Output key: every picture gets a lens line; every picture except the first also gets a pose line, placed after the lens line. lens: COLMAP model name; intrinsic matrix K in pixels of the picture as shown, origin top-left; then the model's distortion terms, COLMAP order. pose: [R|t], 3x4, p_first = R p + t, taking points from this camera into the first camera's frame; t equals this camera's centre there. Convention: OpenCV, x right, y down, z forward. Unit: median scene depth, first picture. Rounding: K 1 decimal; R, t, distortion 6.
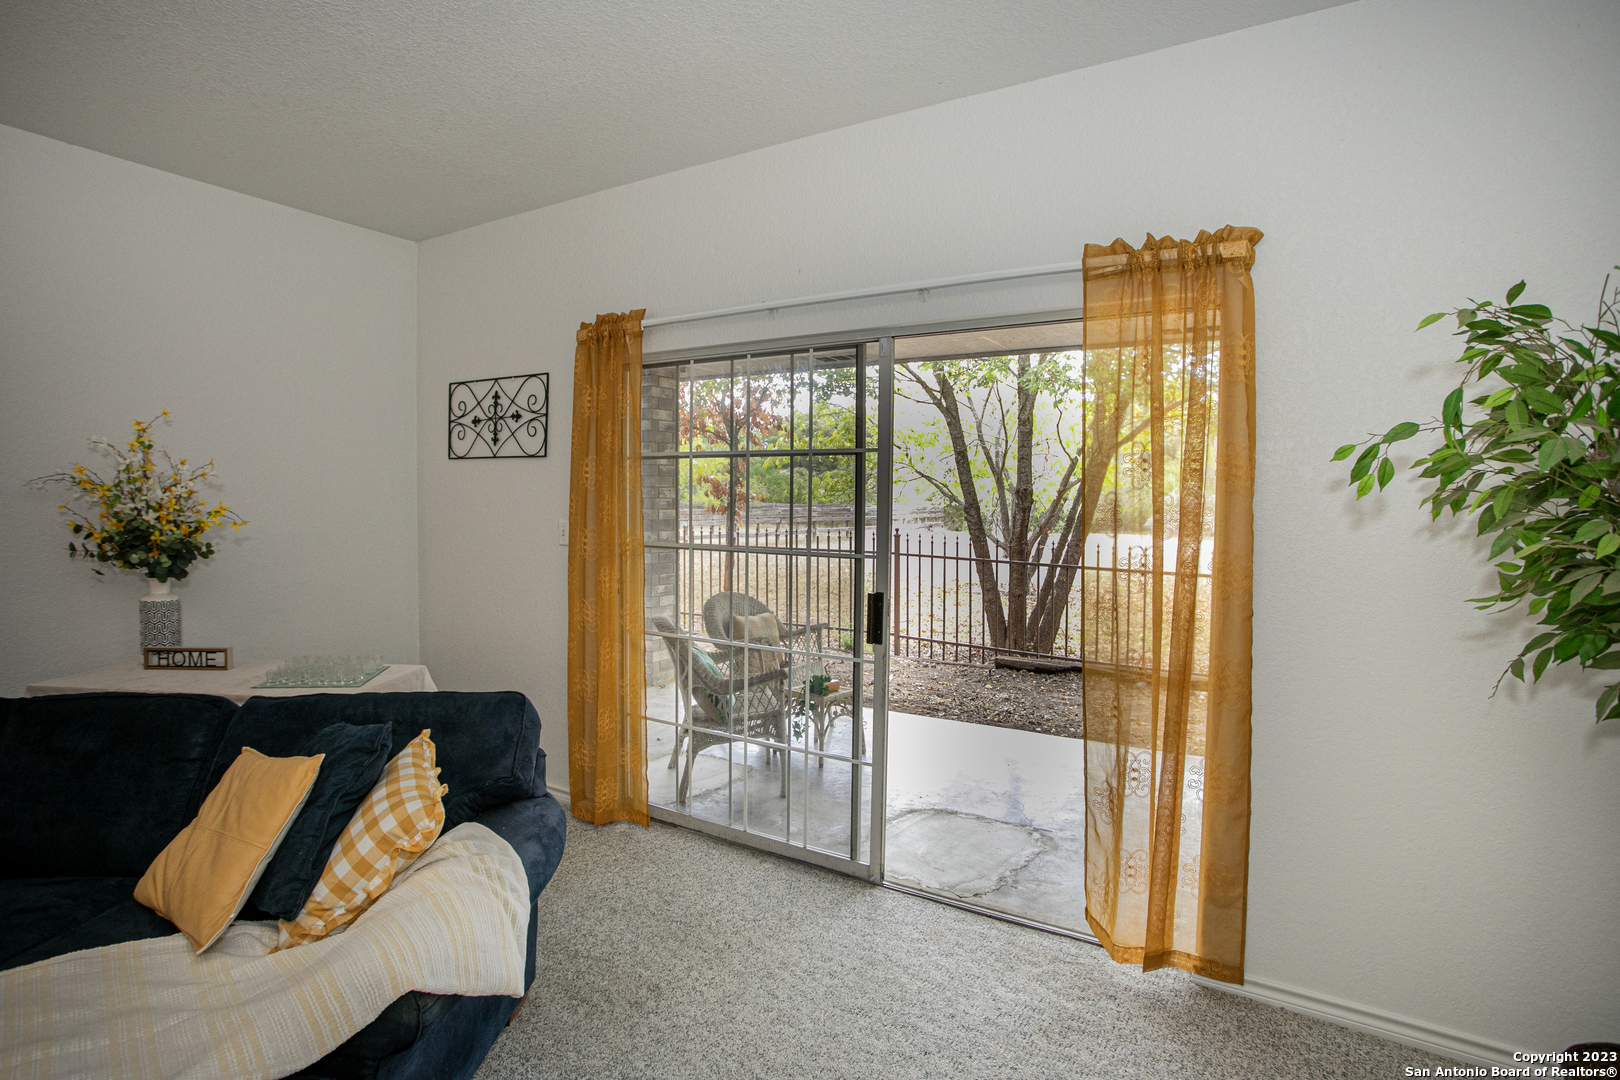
lens RADIAL K [[830.4, 0, 807.9], [0, 830.4, 536.0], [0, 0, 1]] dist [-0.051622, 0.012235]
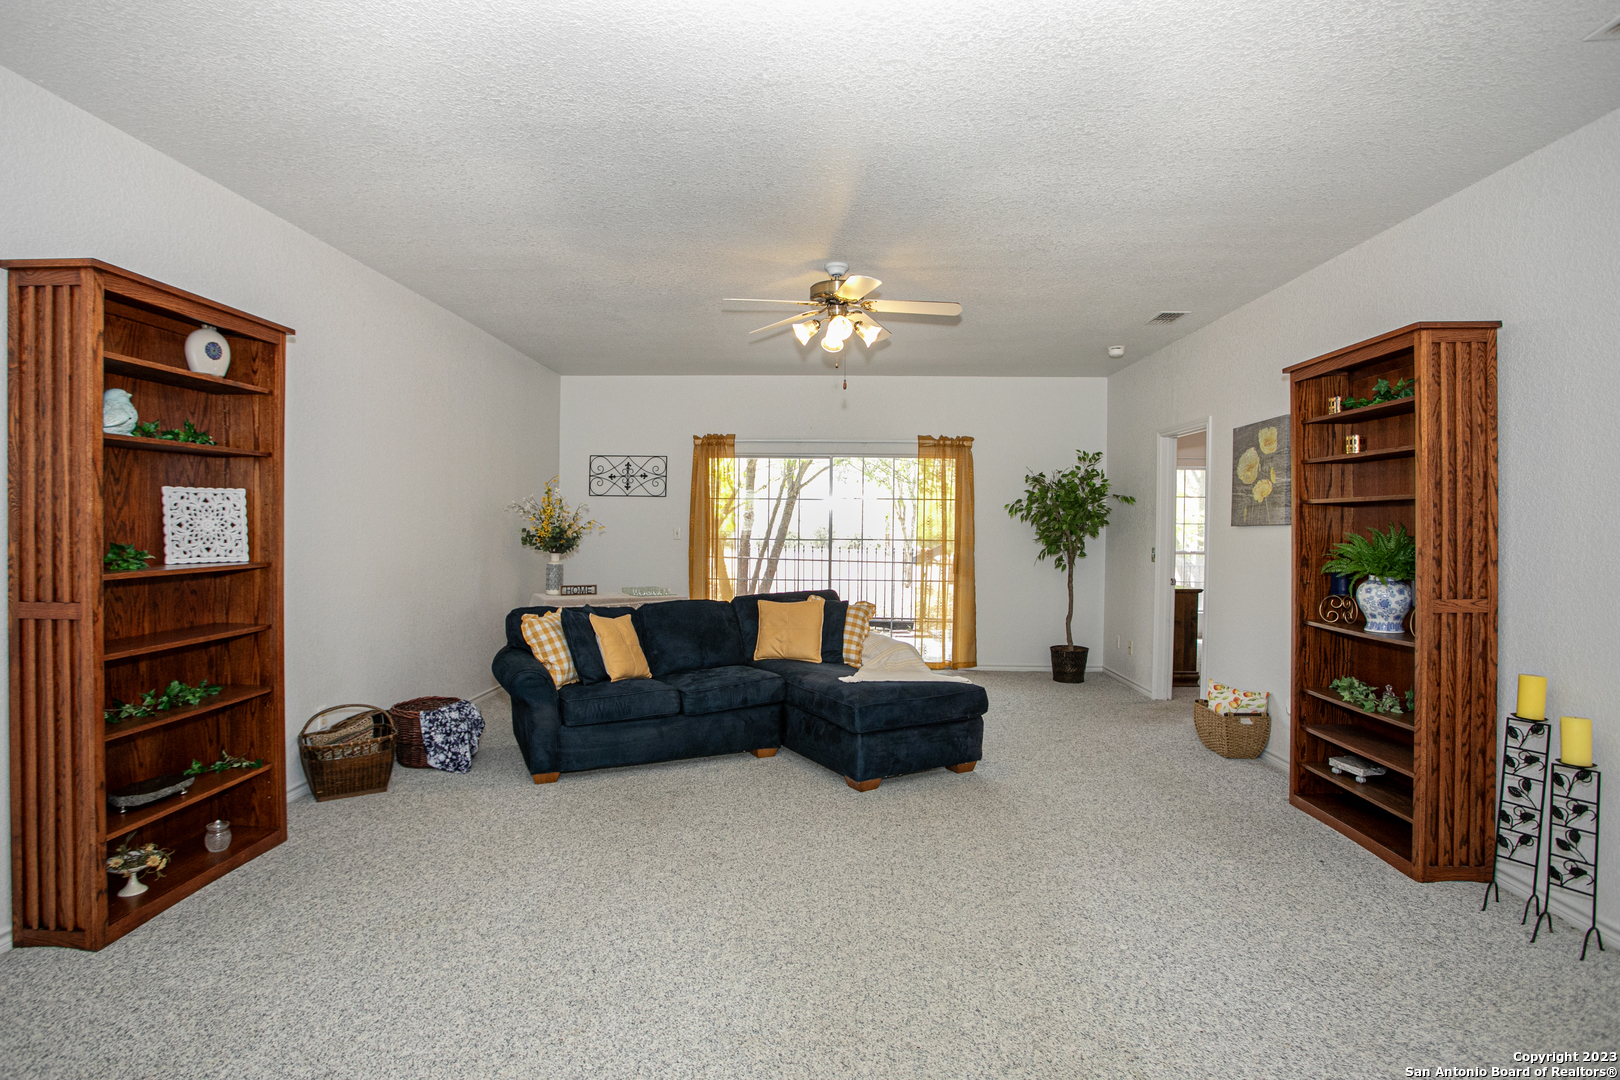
lens RADIAL K [[807.0, 0, 787.5], [0, 807.0, 533.1], [0, 0, 1]] dist [-0.069898, 0.025323]
pose [[0.866491, -0.005193, 0.499165, -1.124074], [0.020225, 0.999490, -0.024710, 0.053859], [-0.498783, 0.031507, 0.866154, -0.946566]]
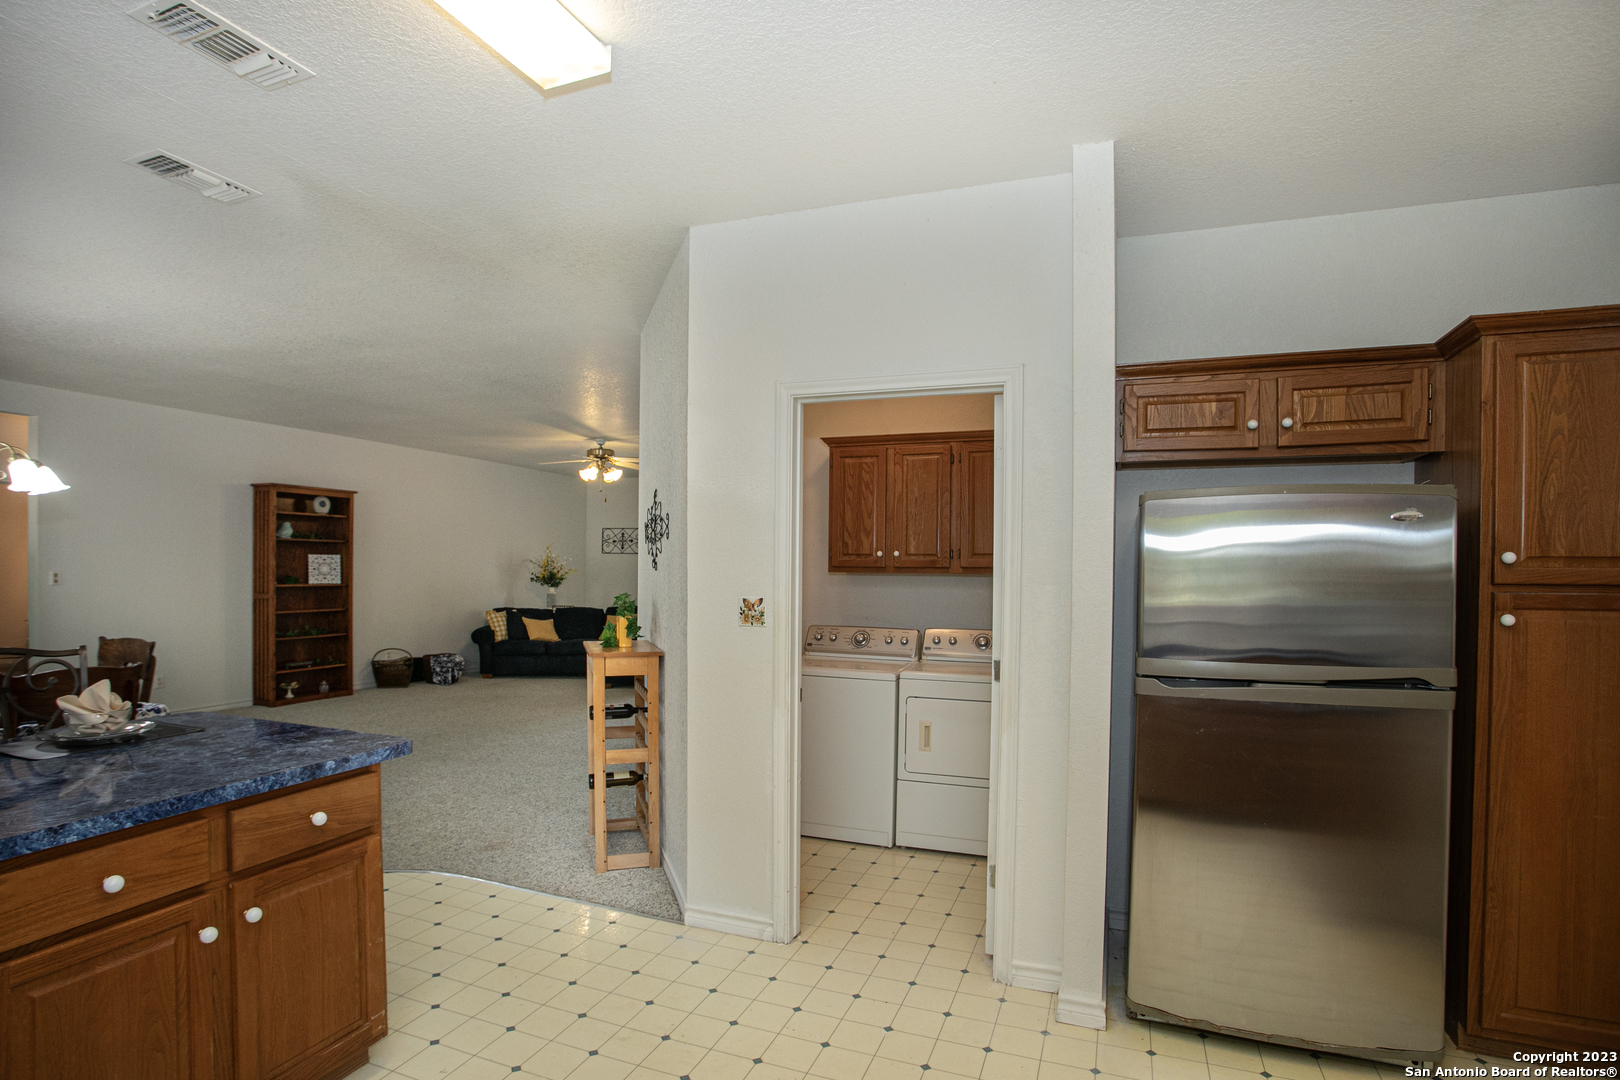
lens RADIAL K [[841.5, 0, 774.6], [0, 841.5, 588.9], [0, 0, 1]] dist [0.000308, -0.000016]
pose [[0.988928, 0.004322, 0.148332, -0.314856], [-0.001127, 0.999766, -0.021619, 0.119474], [-0.148391, 0.021213, 0.988701, -2.495814]]
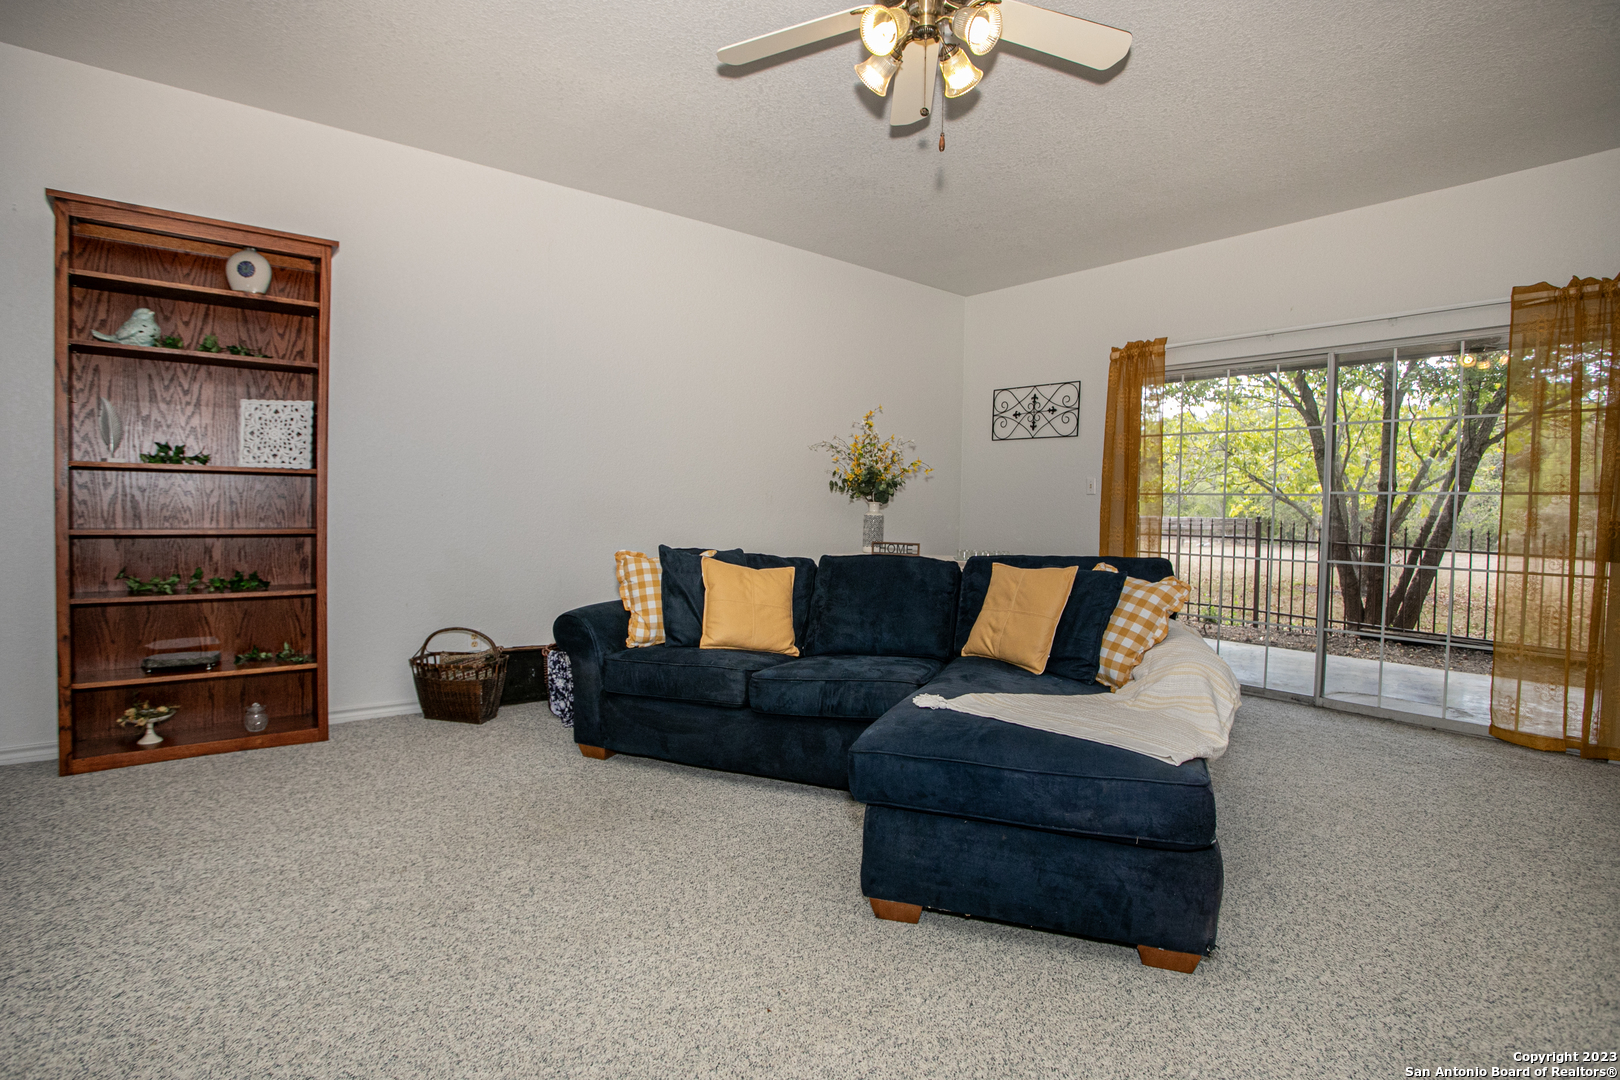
lens RADIAL K [[807.0, 0, 812.7], [0, 807.0, 530.1], [0, 0, 1]] dist [-0.069898, 0.025323]
pose [[0.947385, 0.021795, -0.319354, -0.323442], [-0.029950, 0.999338, -0.020647, 0.127531], [0.318692, 0.029126, 0.947411, -0.566725]]
